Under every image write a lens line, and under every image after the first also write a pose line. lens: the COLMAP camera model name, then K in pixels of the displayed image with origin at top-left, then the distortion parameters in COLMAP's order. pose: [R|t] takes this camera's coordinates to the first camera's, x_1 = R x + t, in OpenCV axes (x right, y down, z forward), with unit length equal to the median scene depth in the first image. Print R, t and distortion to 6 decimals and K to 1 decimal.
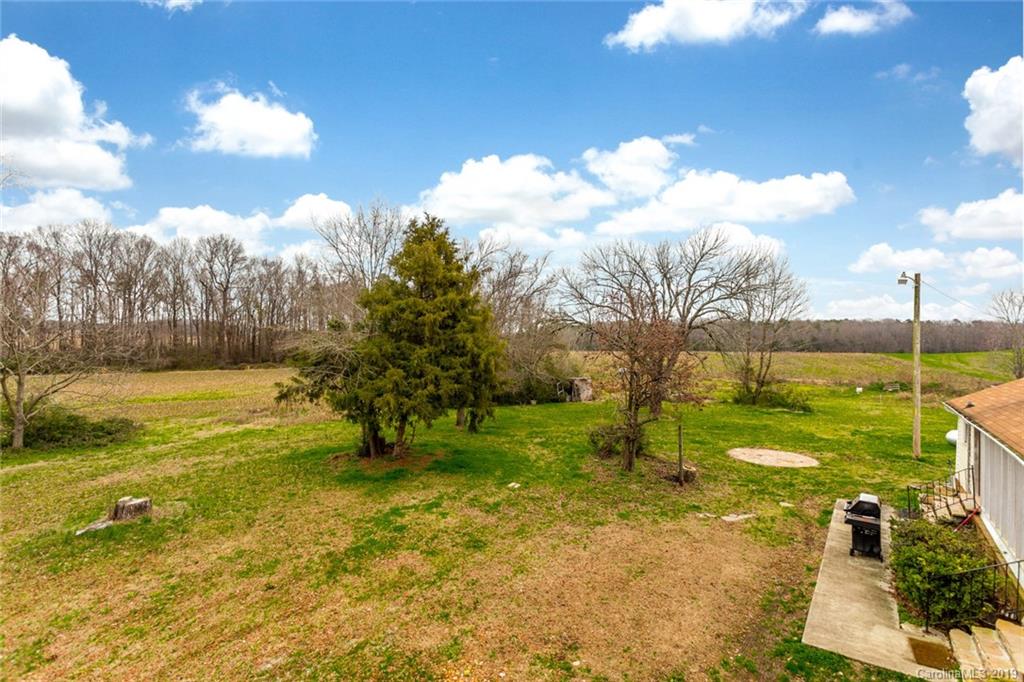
lens RADIAL K [[485.3, 0, 504.1], [0, 485.3, 333.4], [0, 0, 1]] dist [0.008603, -0.000397]
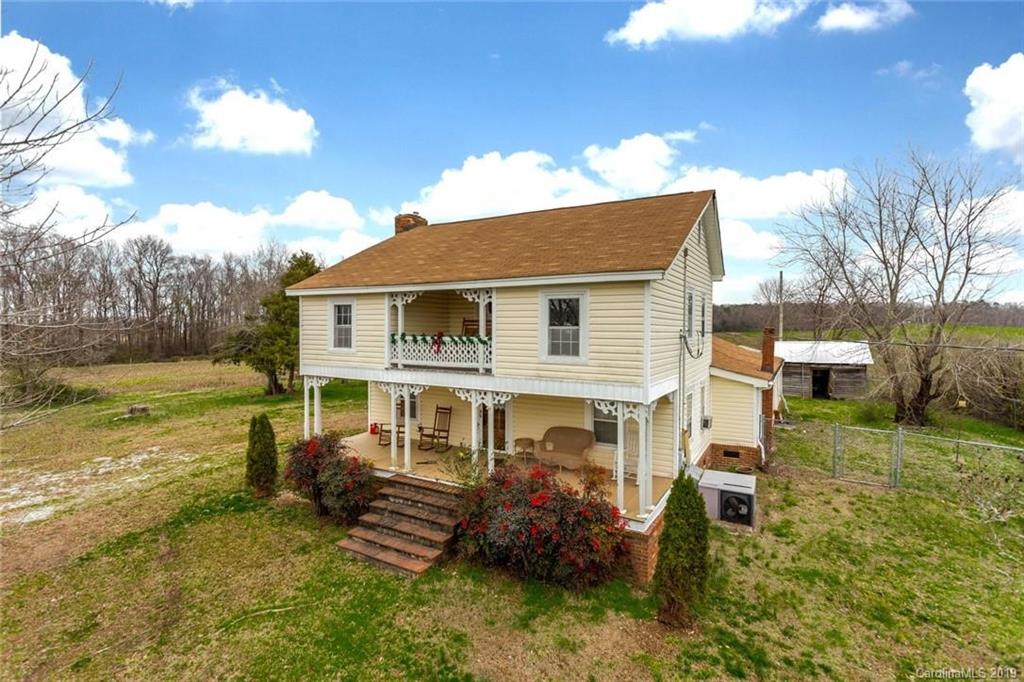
lens RADIAL K [[485.3, 0, 504.1], [0, 485.3, 333.4], [0, 0, 1]] dist [0.008603, -0.000397]
pose [[0.993567, -0.025781, 0.110276, 0.363823], [0.023558, 0.999493, 0.021416, 0.024948], [-0.110772, -0.018681, 0.993670, -0.812978]]
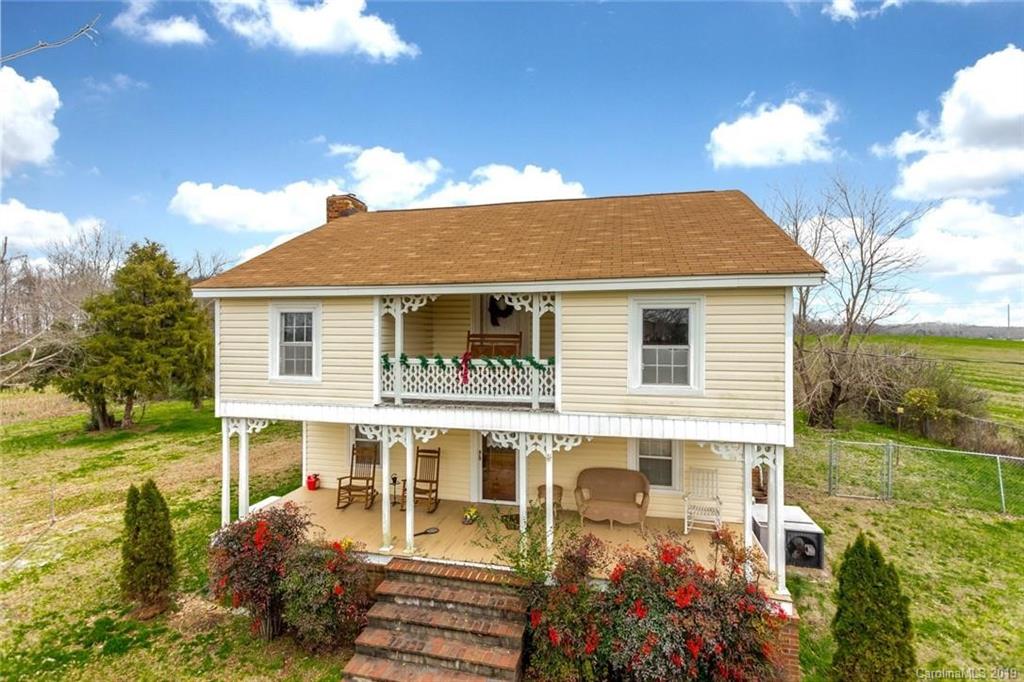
lens RADIAL K [[485.3, 0, 504.1], [0, 485.3, 333.4], [0, 0, 1]] dist [0.008603, -0.000397]
pose [[0.918836, -0.025728, 0.393800, 0.207847], [0.022587, 0.999665, 0.012611, 0.012169], [-0.393993, -0.002693, 0.919110, -0.606628]]
